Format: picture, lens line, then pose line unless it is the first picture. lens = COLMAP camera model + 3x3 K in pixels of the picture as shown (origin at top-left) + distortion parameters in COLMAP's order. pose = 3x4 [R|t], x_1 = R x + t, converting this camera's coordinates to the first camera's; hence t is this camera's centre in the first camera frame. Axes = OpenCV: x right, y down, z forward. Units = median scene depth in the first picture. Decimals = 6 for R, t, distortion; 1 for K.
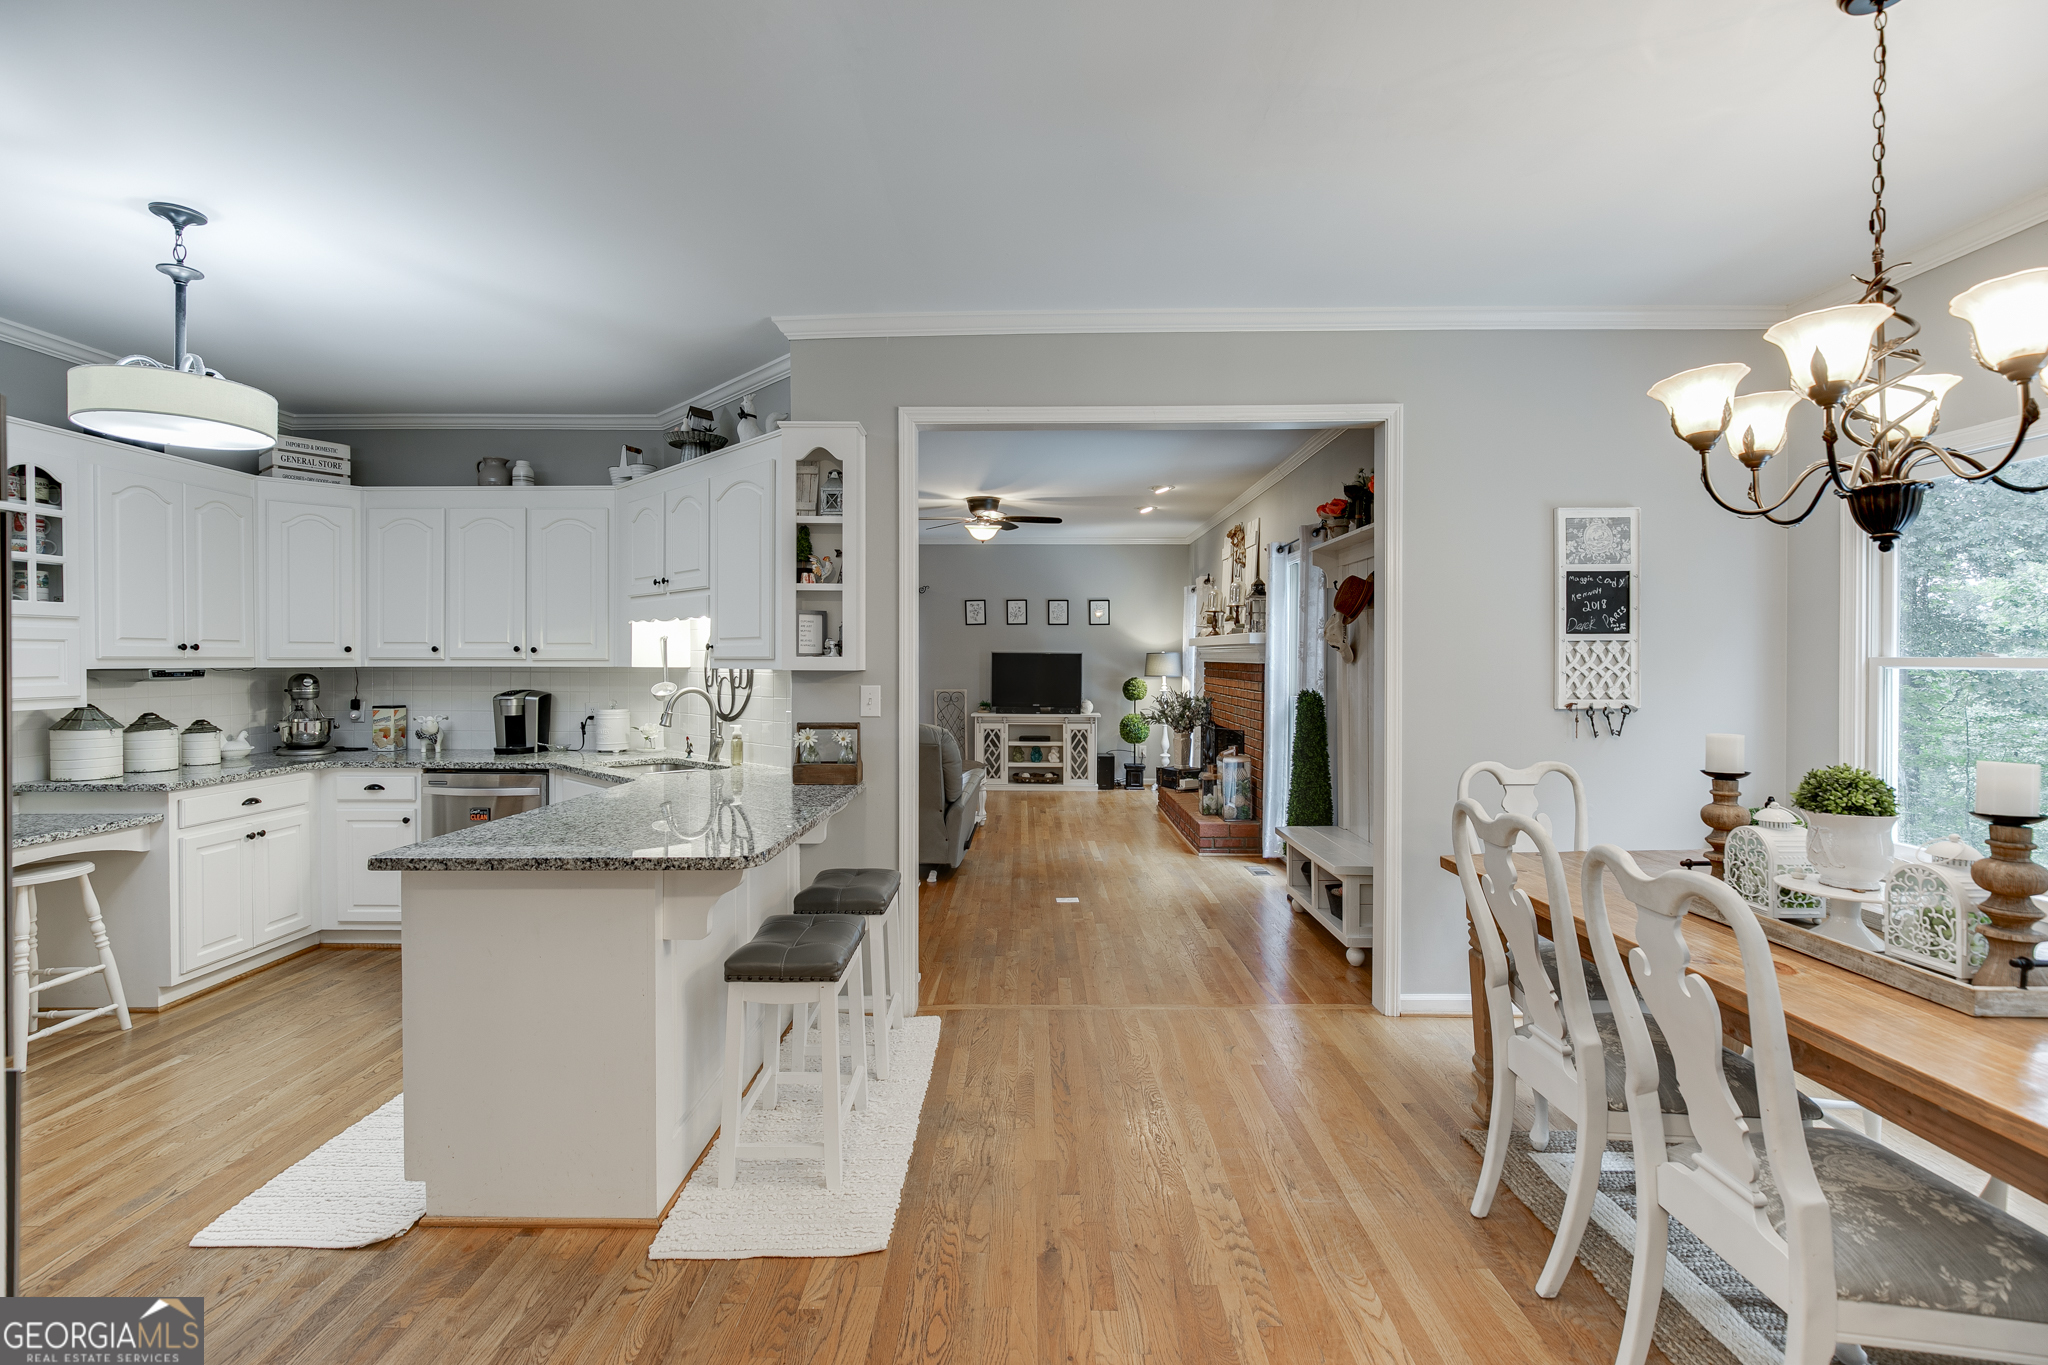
lens RADIAL K [[923.0, 0, 1021.3], [0, 923.0, 664.9], [0, 0, 1]] dist [-0.009450, 0.000938]
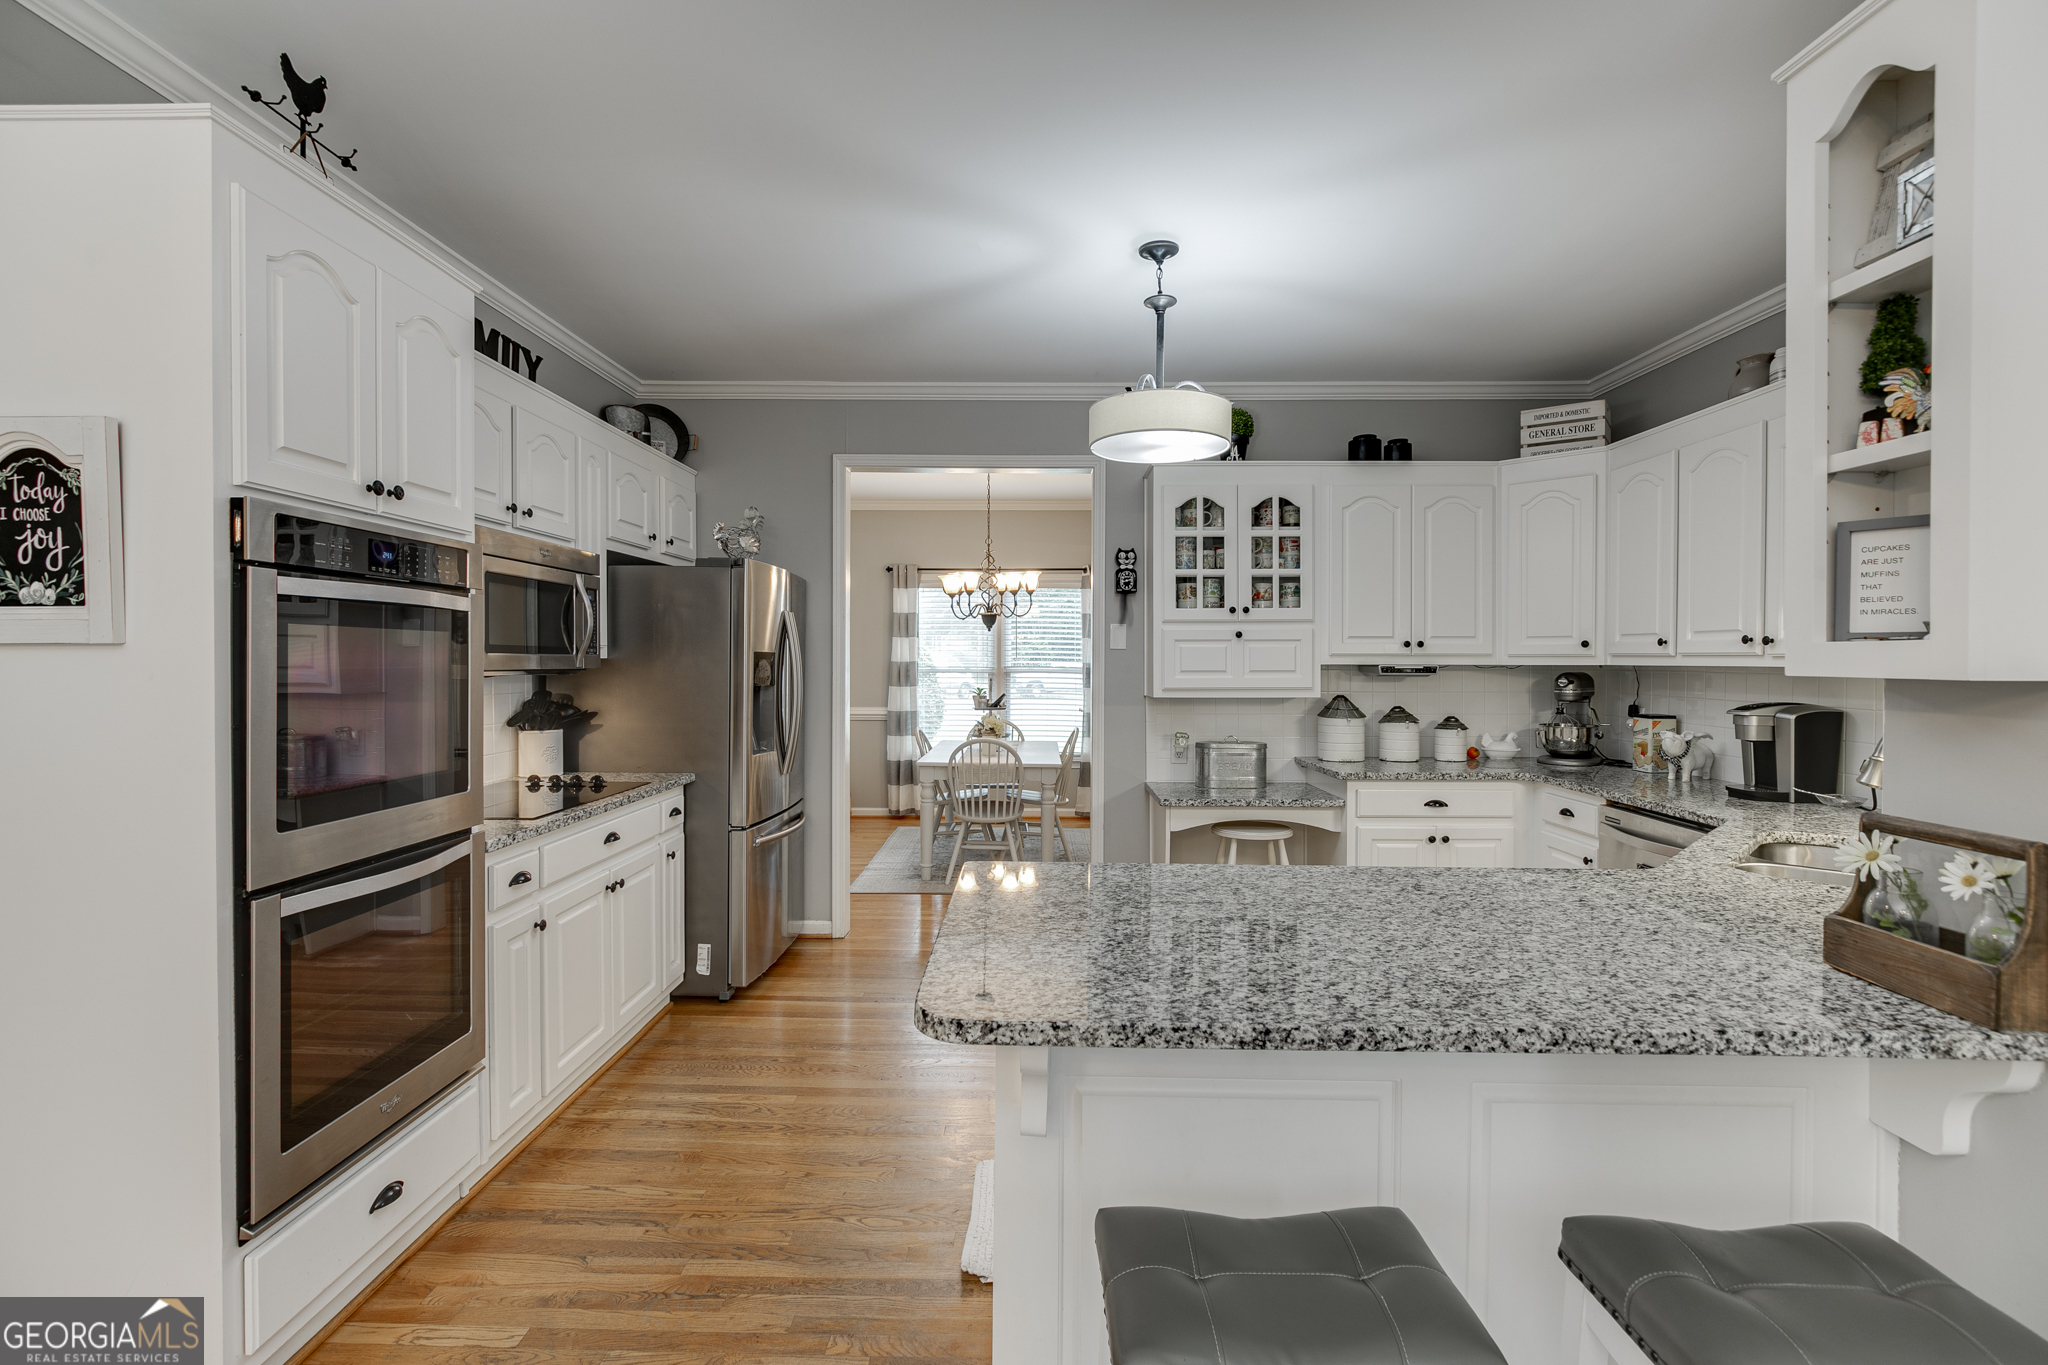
lens RADIAL K [[923.0, 0, 1021.3], [0, 923.0, 664.9], [0, 0, 1]] dist [-0.009450, 0.000938]
pose [[-0.006286, 0.006248, -0.999961, 0.124313], [-0.007210, 0.999954, 0.006293, 0.000431], [0.999954, 0.007249, -0.006240, 0.552312]]
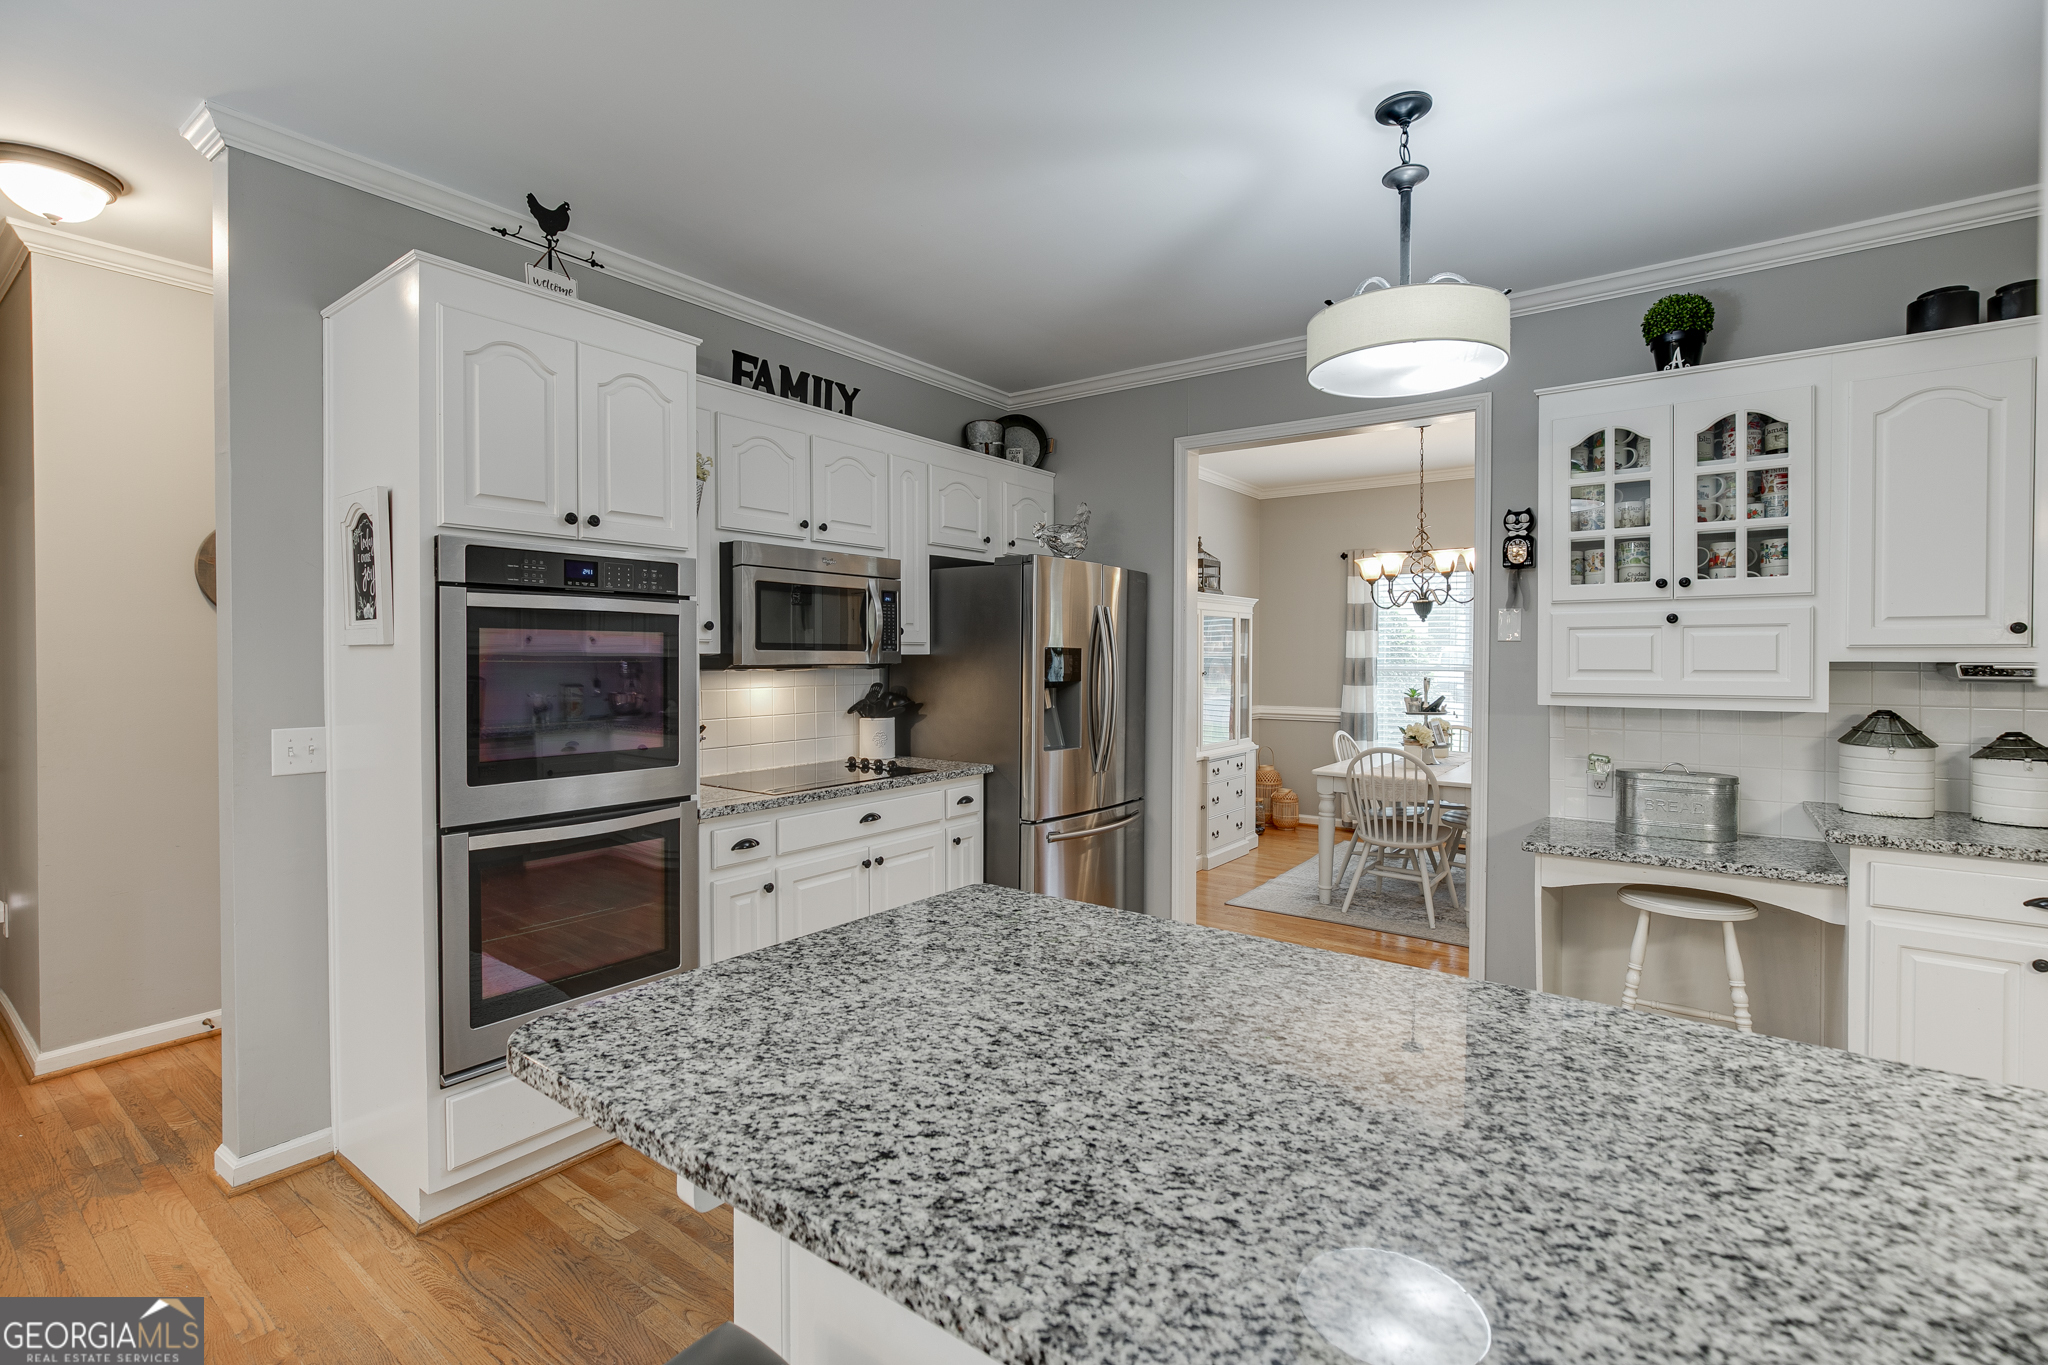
lens RADIAL K [[923.0, 0, 1021.3], [0, 923.0, 664.9], [0, 0, 1]] dist [-0.009450, 0.000938]
pose [[-0.586084, 0.008537, -0.810205, -0.028630], [-0.004547, 0.999894, 0.013824, -0.000286], [0.810238, 0.011786, -0.585983, 0.792250]]
